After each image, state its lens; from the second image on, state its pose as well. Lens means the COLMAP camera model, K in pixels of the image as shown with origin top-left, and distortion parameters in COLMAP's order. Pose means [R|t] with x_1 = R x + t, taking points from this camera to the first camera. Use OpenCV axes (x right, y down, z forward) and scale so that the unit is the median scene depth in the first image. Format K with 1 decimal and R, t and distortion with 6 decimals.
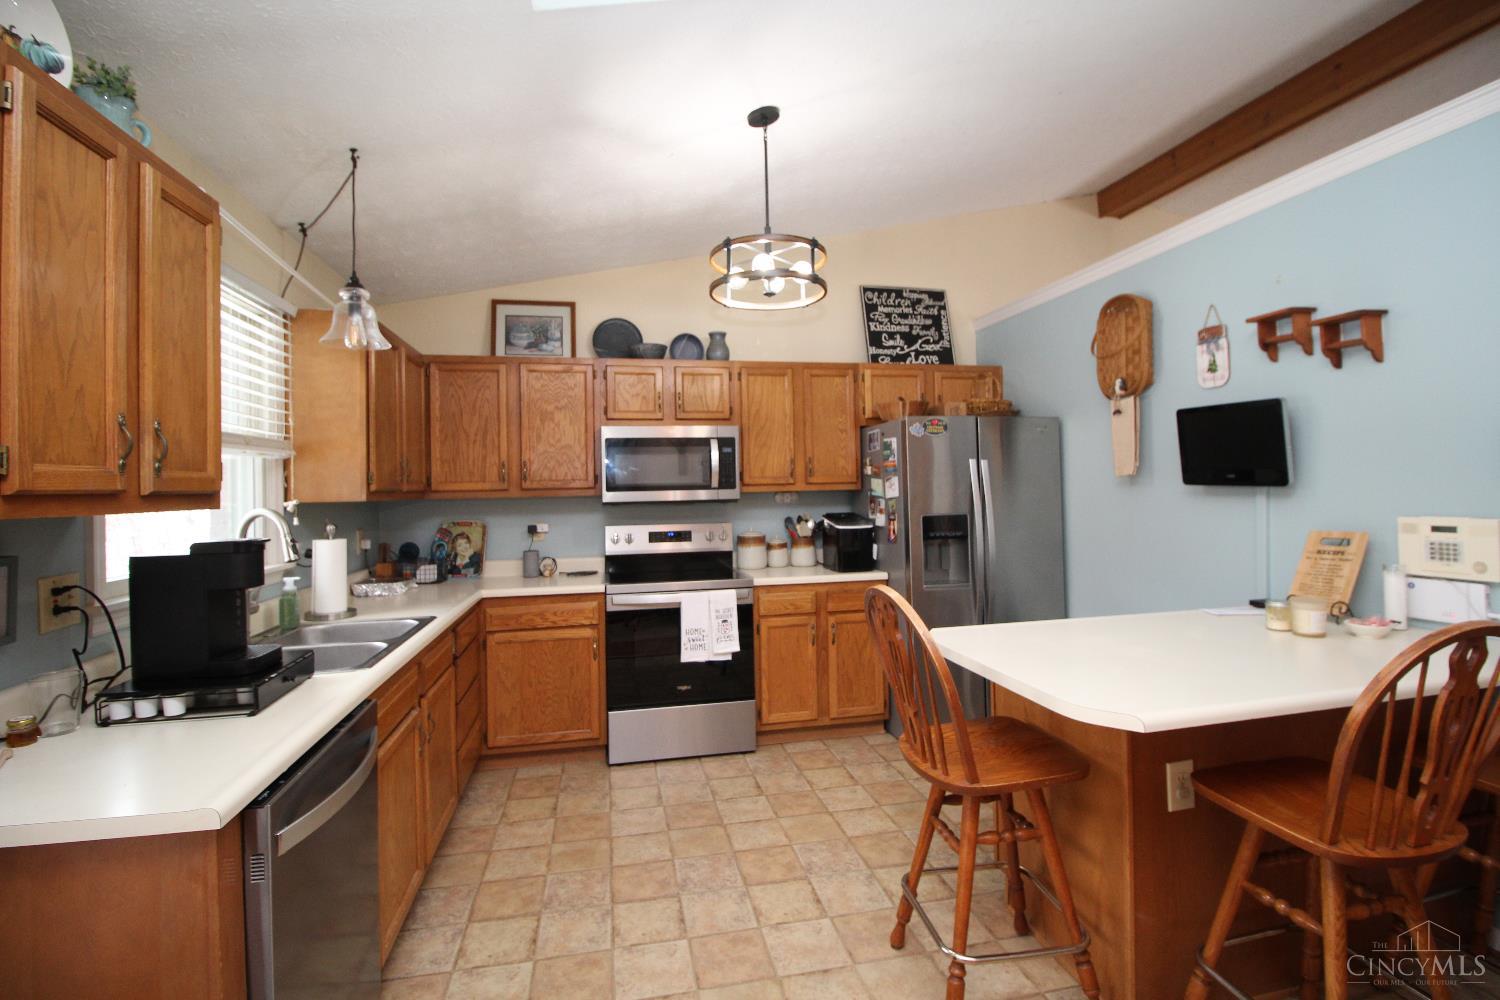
lens RADIAL K [[693.5, 0, 745.2], [0, 693.5, 479.9], [0, 0, 1]] dist [0.000729, -0.013312]
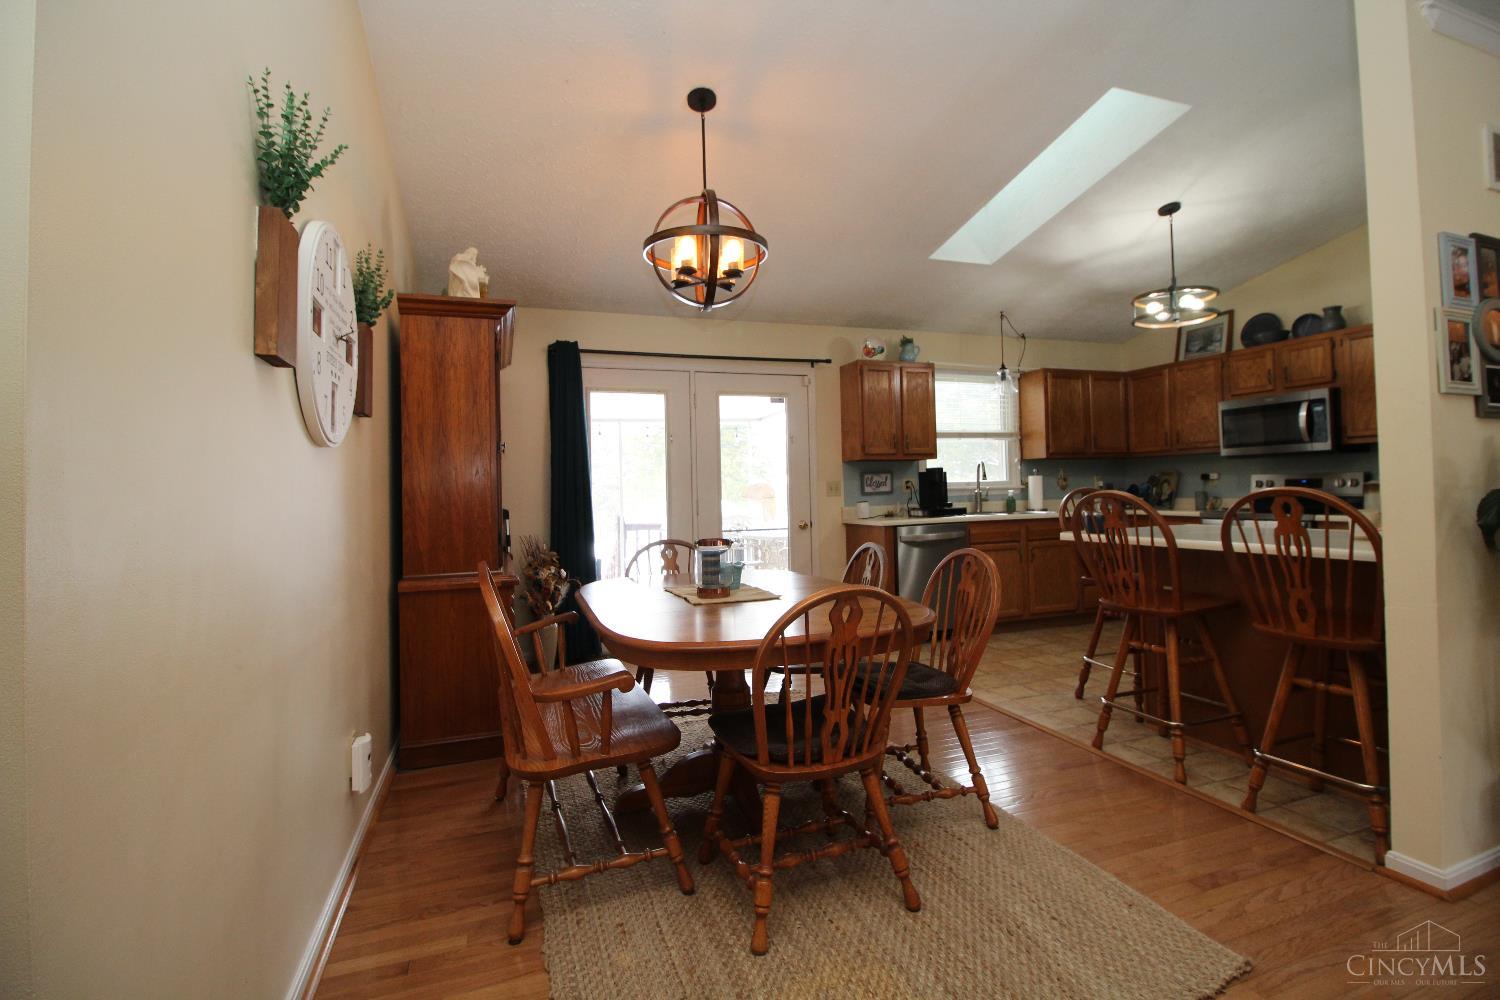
lens RADIAL K [[693.5, 0, 745.2], [0, 693.5, 479.9], [0, 0, 1]] dist [0.000729, -0.013312]
pose [[0.140848, -0.002450, -0.990028, 1.095765], [0.030550, 0.999531, 0.001873, 0.051075], [0.989560, -0.030509, 0.140857, -0.162080]]
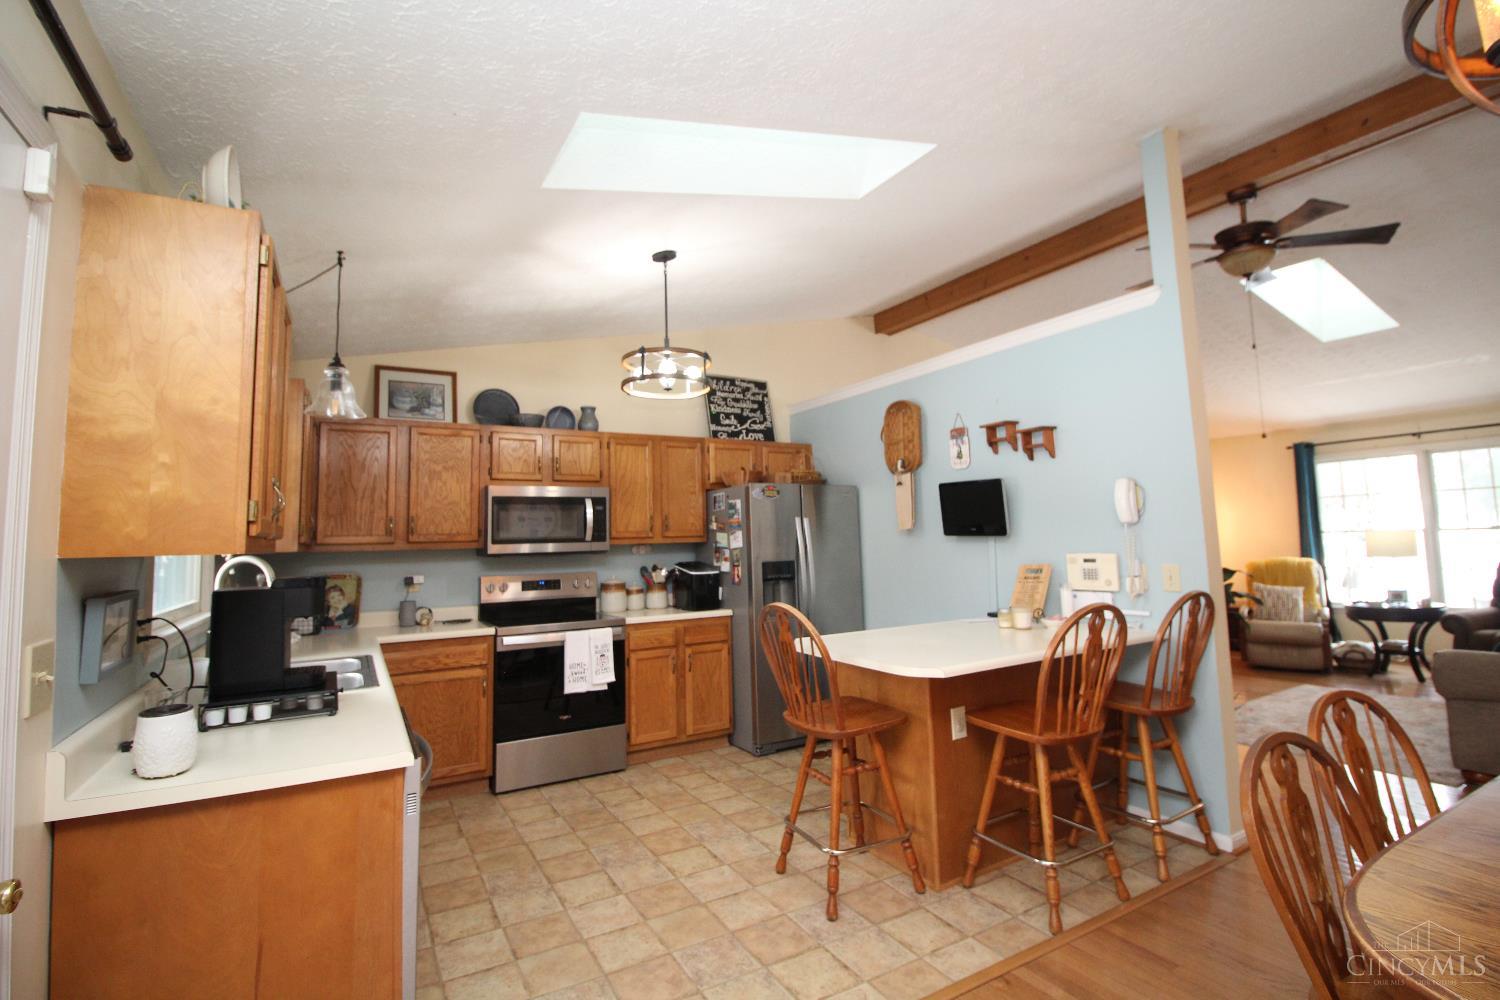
lens RADIAL K [[693.5, 0, 745.2], [0, 693.5, 479.9], [0, 0, 1]] dist [0.000729, -0.013312]
pose [[0.950428, 0.023217, 0.310077, -0.168424], [0.003141, 0.996441, -0.084235, 0.009302], [-0.310929, 0.081033, 0.946972, -0.196820]]
